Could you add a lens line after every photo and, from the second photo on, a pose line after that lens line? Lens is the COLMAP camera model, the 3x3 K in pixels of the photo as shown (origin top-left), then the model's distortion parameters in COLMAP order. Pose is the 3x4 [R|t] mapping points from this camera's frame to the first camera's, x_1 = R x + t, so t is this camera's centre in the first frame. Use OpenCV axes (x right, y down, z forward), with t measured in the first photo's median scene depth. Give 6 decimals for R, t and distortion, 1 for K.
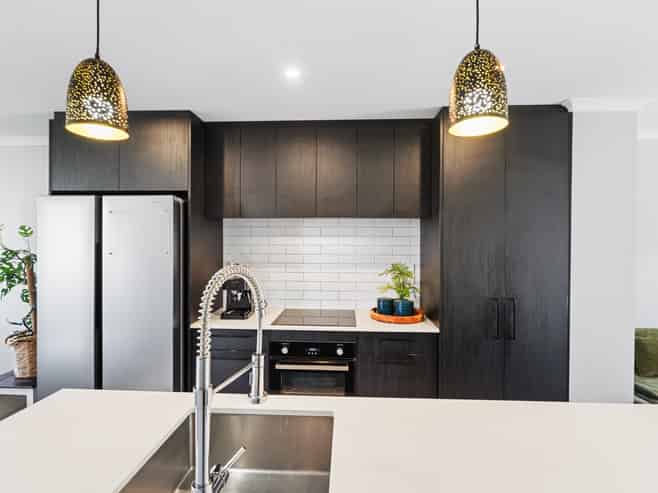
lens RADIAL K [[323.6, 0, 329.0], [0, 323.6, 246.5], [0, 0, 1]] dist [0.000060, -0.000070]
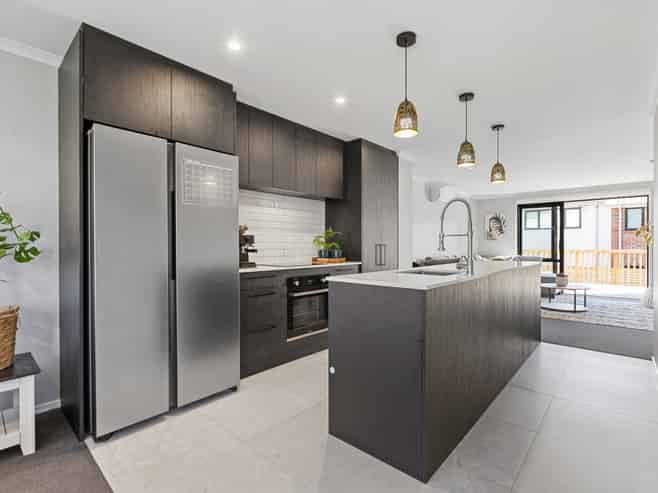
lens RADIAL K [[323.6, 0, 329.0], [0, 323.6, 246.5], [0, 0, 1]] dist [0.000060, -0.000070]
pose [[0.634108, -0.010346, 0.773175, -1.106336], [0.019530, 0.999806, -0.002639, 0.165857], [-0.772998, 0.016773, 0.634187, 0.001230]]
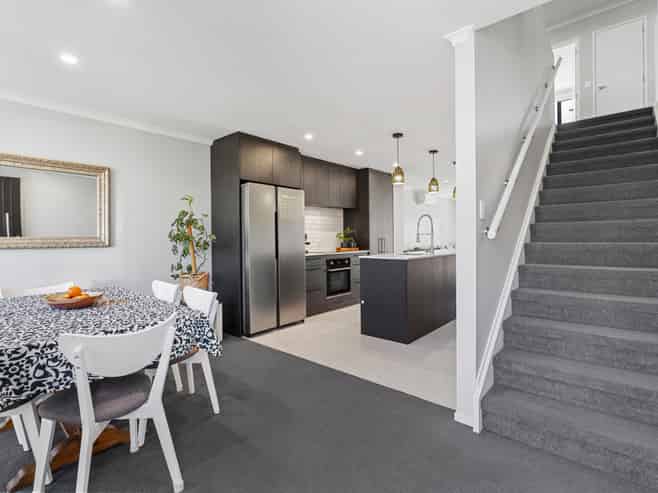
lens RADIAL K [[323.6, 0, 329.0], [0, 323.6, 246.5], [0, 0, 1]] dist [0.000060, -0.000070]
pose [[0.615169, -0.035342, 0.787603, -1.900709], [0.029136, 0.999331, 0.022086, 0.150001], [-0.787857, 0.009361, 0.615787, -0.381315]]
